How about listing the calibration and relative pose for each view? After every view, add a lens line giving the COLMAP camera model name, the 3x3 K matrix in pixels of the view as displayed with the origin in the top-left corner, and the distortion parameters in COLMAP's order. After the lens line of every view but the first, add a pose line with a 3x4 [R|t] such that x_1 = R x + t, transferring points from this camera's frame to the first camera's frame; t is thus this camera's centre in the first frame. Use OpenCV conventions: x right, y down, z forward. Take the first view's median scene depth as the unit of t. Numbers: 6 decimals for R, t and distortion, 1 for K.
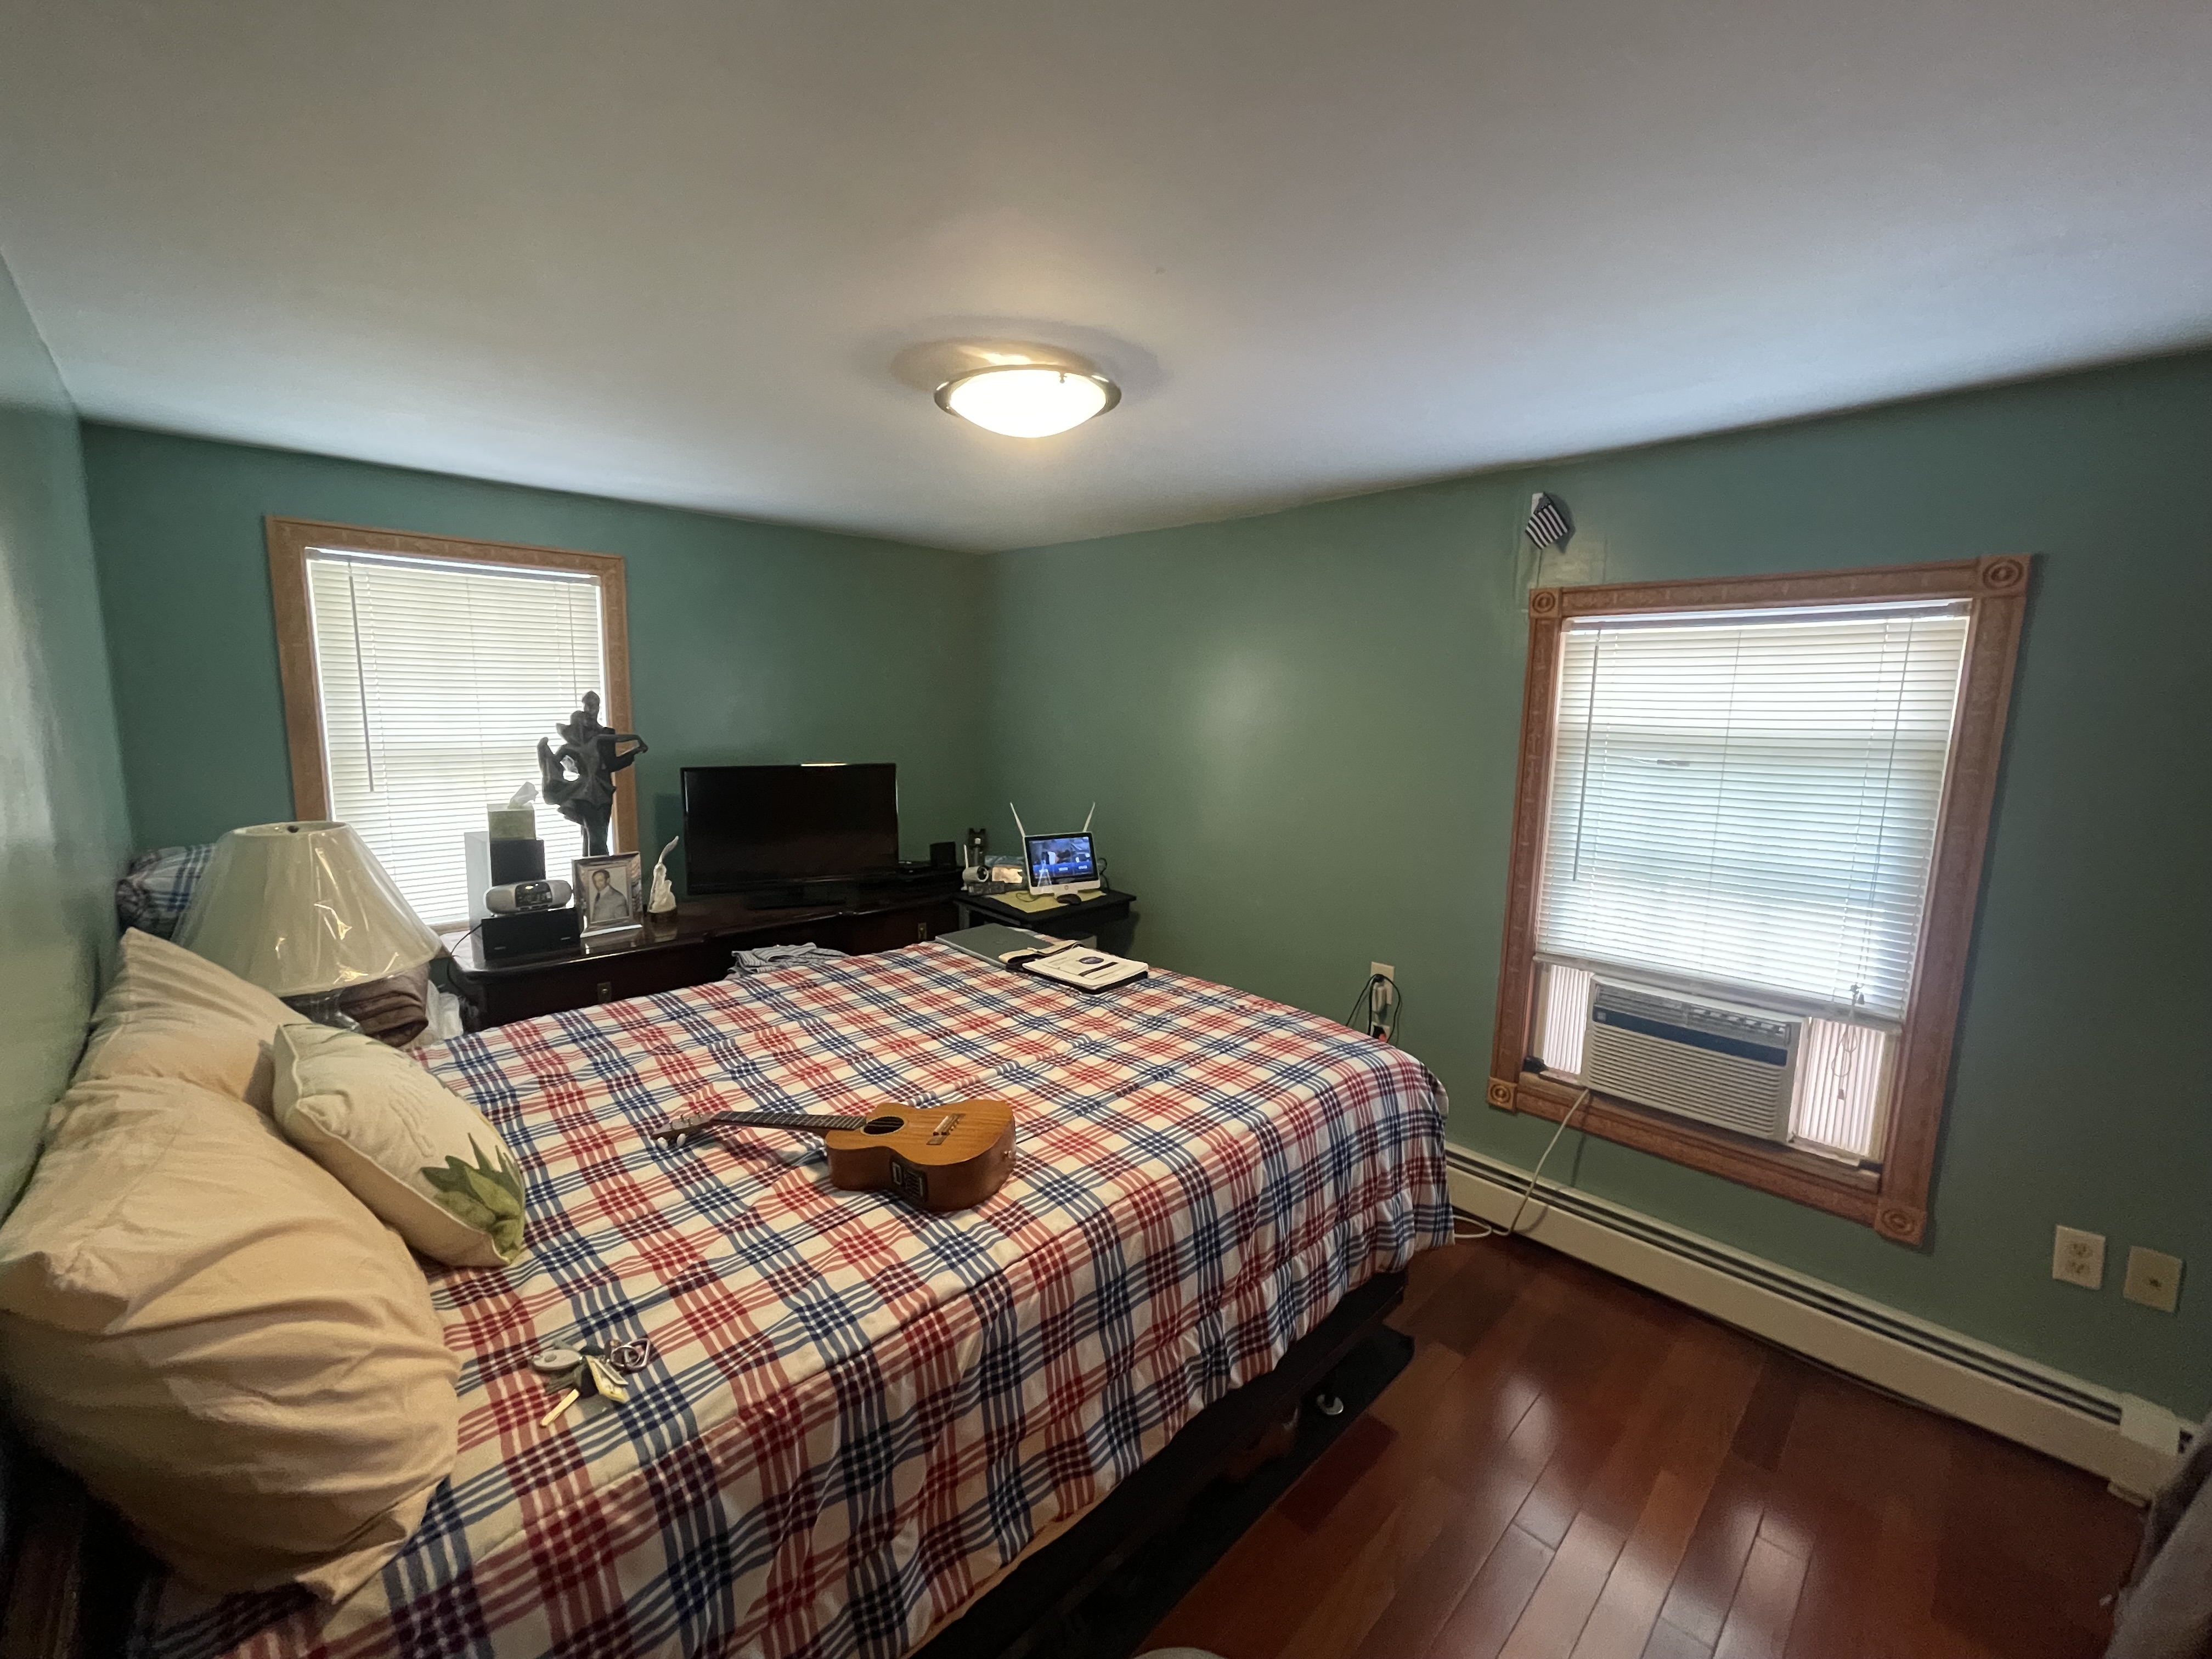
lens RADIAL K [[893.1, 0, 1095.1], [0, 893.1, 827.2], [0, 0, 1]] dist [0.000518, 0.000195]
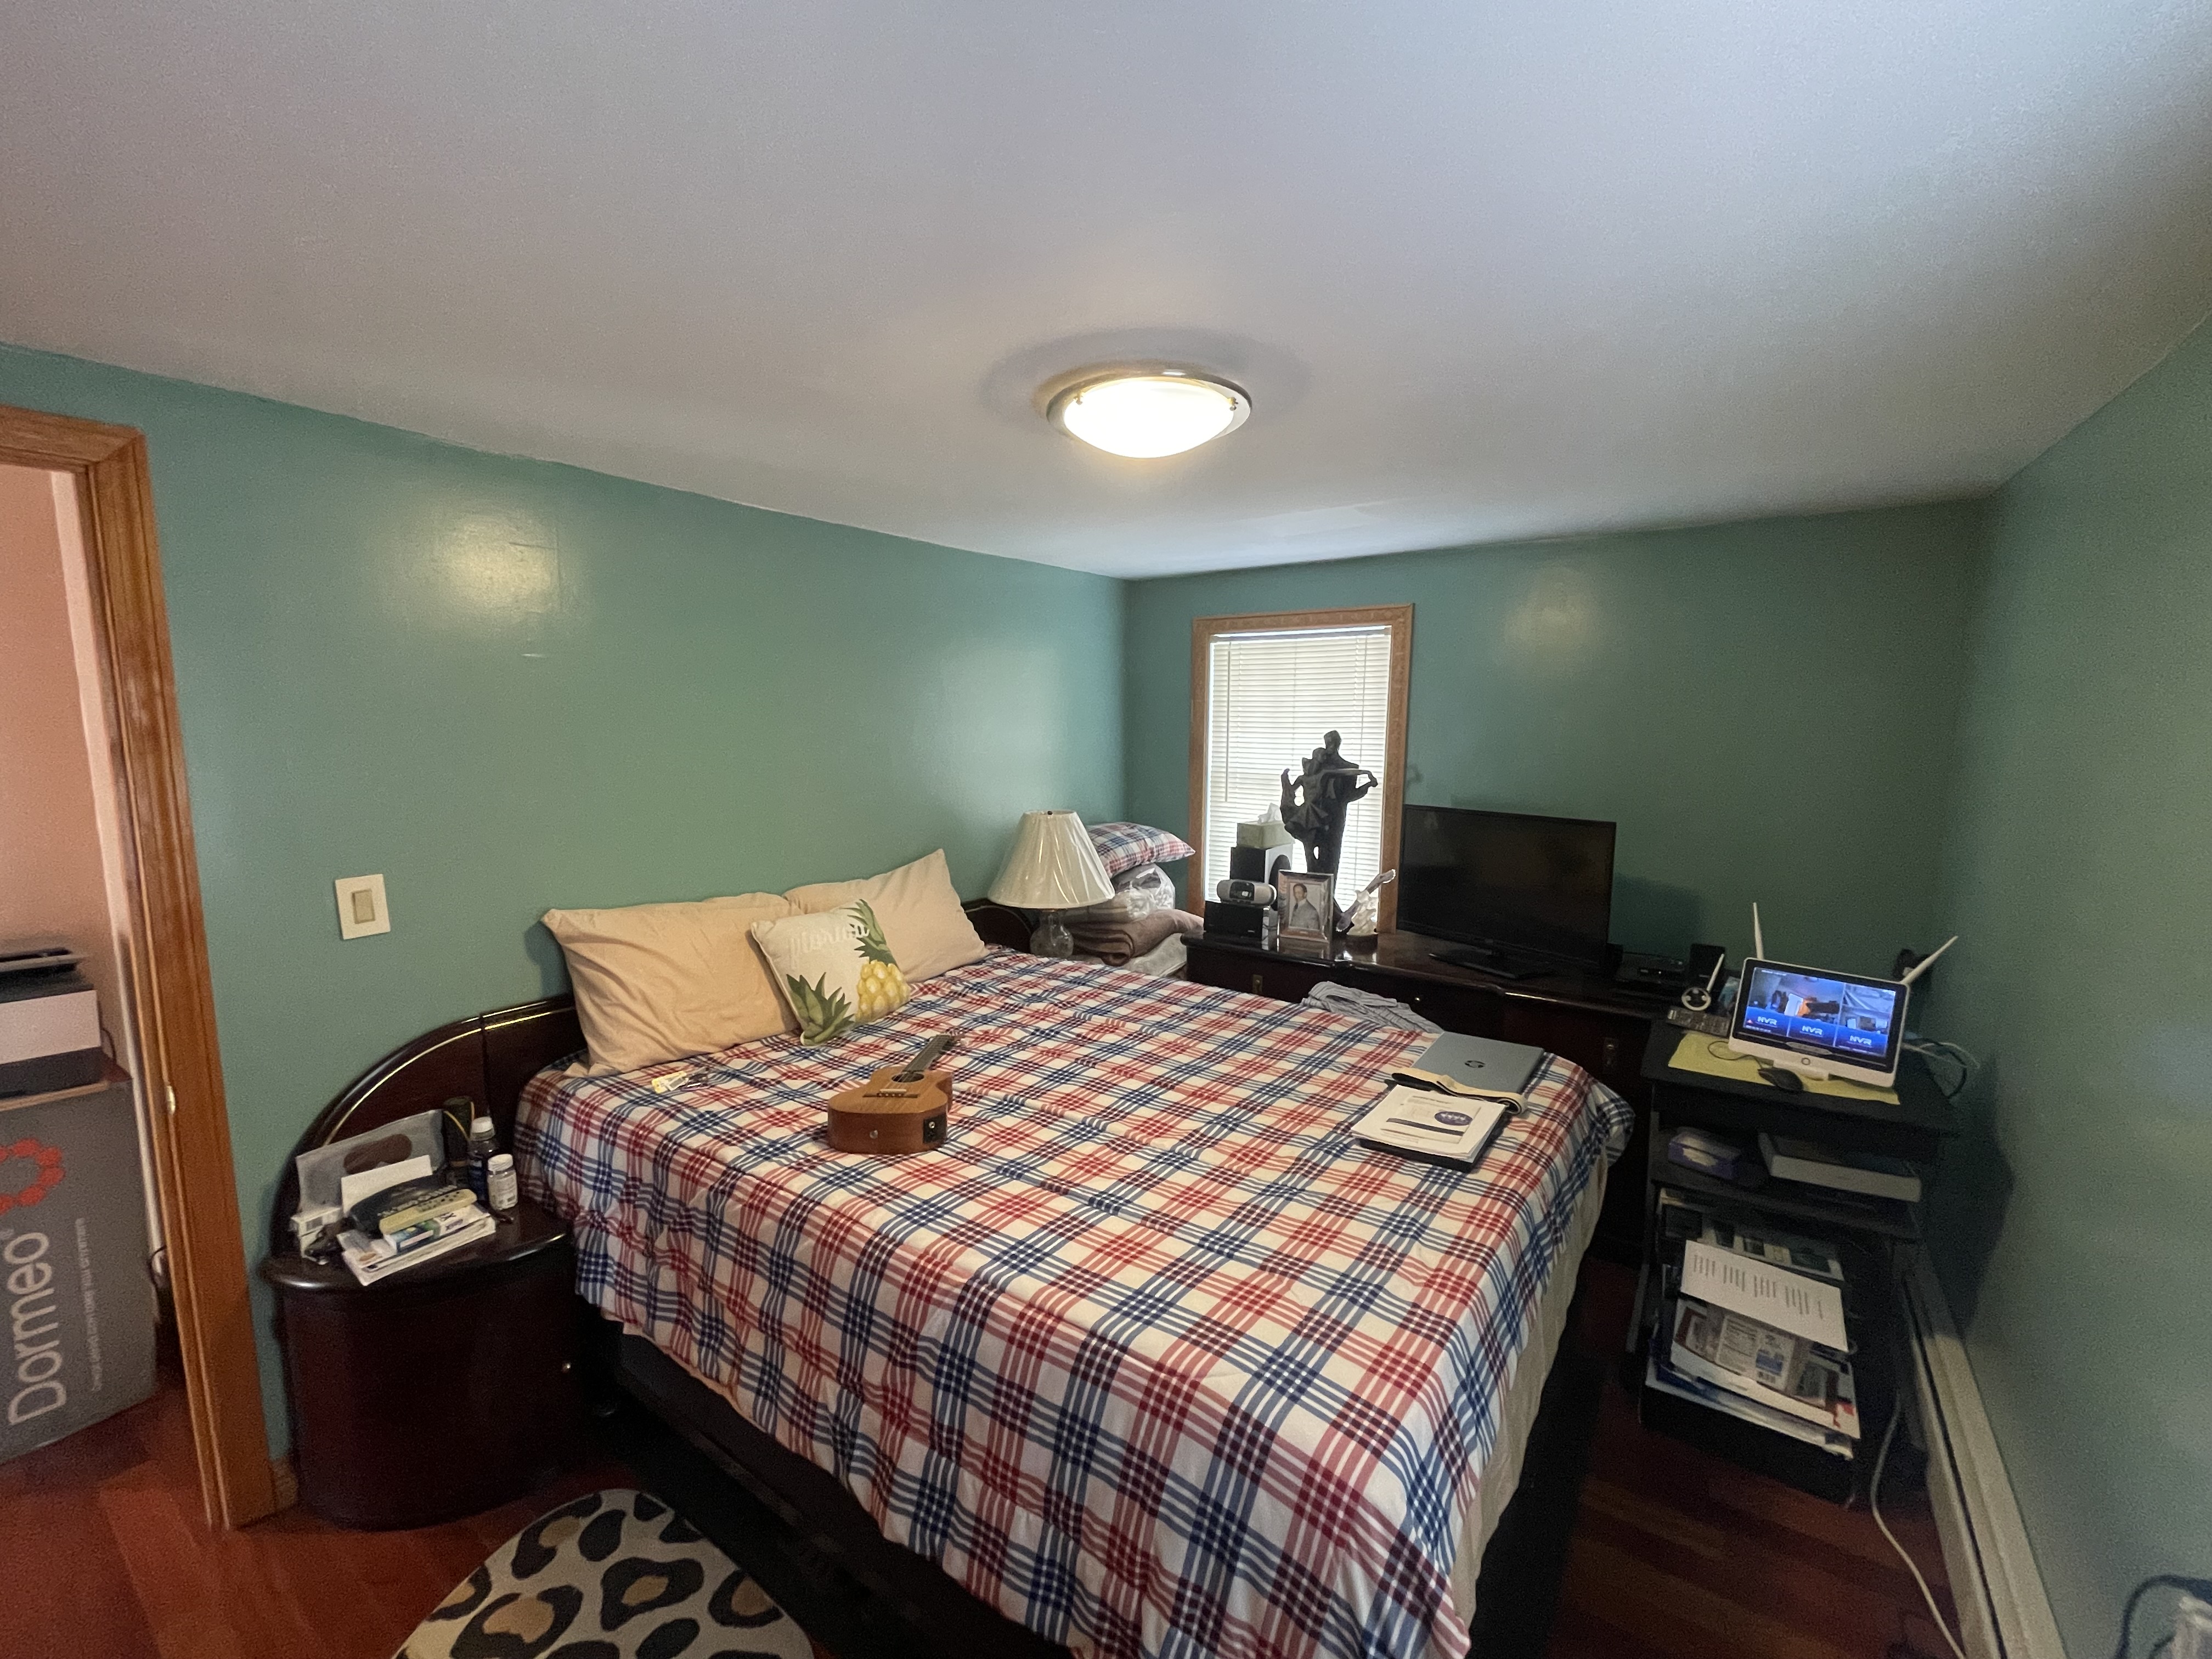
lens RADIAL K [[893.1, 0, 1095.1], [0, 893.1, 827.2], [0, 0, 1]] dist [0.000518, 0.000195]
pose [[0.199753, 0.103713, -0.974342, 0.675329], [-0.141919, 0.986959, 0.075961, -0.098156], [0.969514, 0.123104, 0.211867, 0.639570]]
